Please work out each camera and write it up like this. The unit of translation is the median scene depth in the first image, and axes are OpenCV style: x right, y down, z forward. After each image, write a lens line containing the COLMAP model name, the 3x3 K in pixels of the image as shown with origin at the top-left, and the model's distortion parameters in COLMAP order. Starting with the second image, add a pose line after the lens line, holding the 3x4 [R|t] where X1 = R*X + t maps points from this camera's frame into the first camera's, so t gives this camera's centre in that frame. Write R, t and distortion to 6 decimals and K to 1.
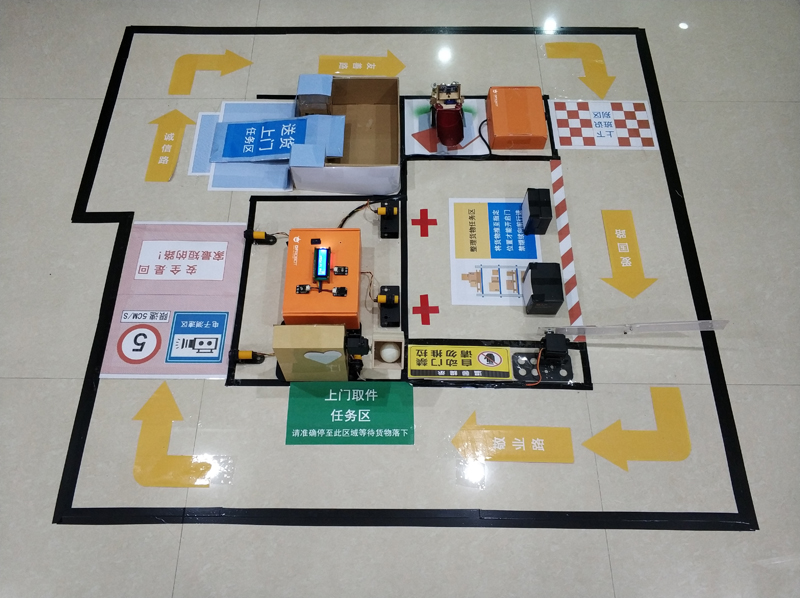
lens RADIAL K [[615.0, 0, 379.3], [0, 615.0, 312.1], [0, 0, 1]] dist [0.189703, -0.455456]
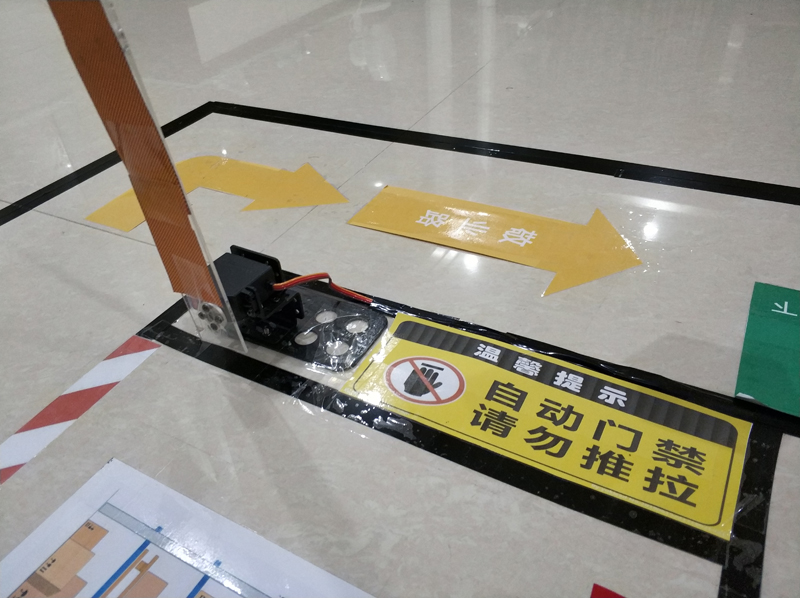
lens RADIAL K [[636.8, 0, 380.0], [0, 636.8, 303.2], [0, 0, 1]] dist [0.033166, -0.065289]
pose [[-0.871584, -0.238676, 0.428223, 0.077676], [0.467543, -0.141944, 0.872499, -0.184439], [-0.147461, 0.960669, 0.235308, 0.890479]]
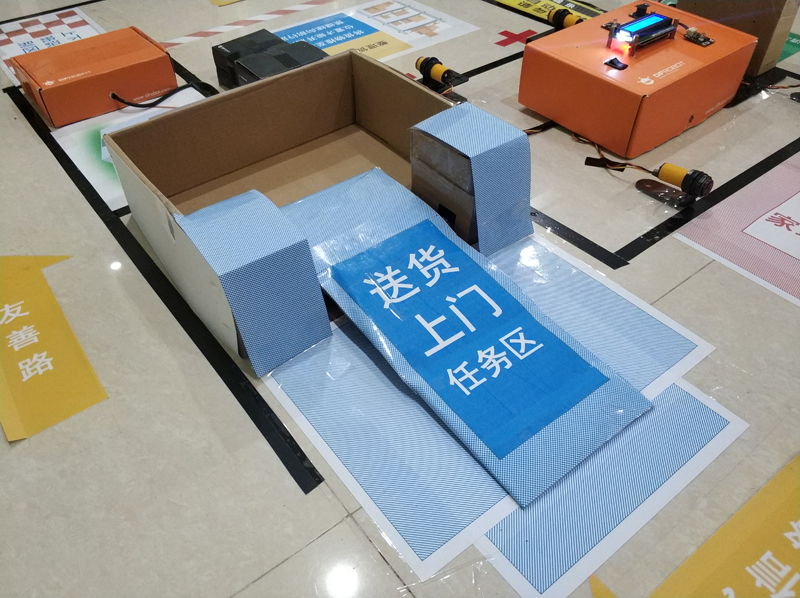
lens RADIAL K [[636.8, 0, 380.0], [0, 636.8, 303.2], [0, 0, 1]] dist [0.033166, -0.065289]
pose [[-0.610974, -0.527466, 0.590331, -0.401742], [0.721922, -0.065216, 0.688895, -0.617512], [-0.324869, 0.847070, 0.420634, 1.032939]]
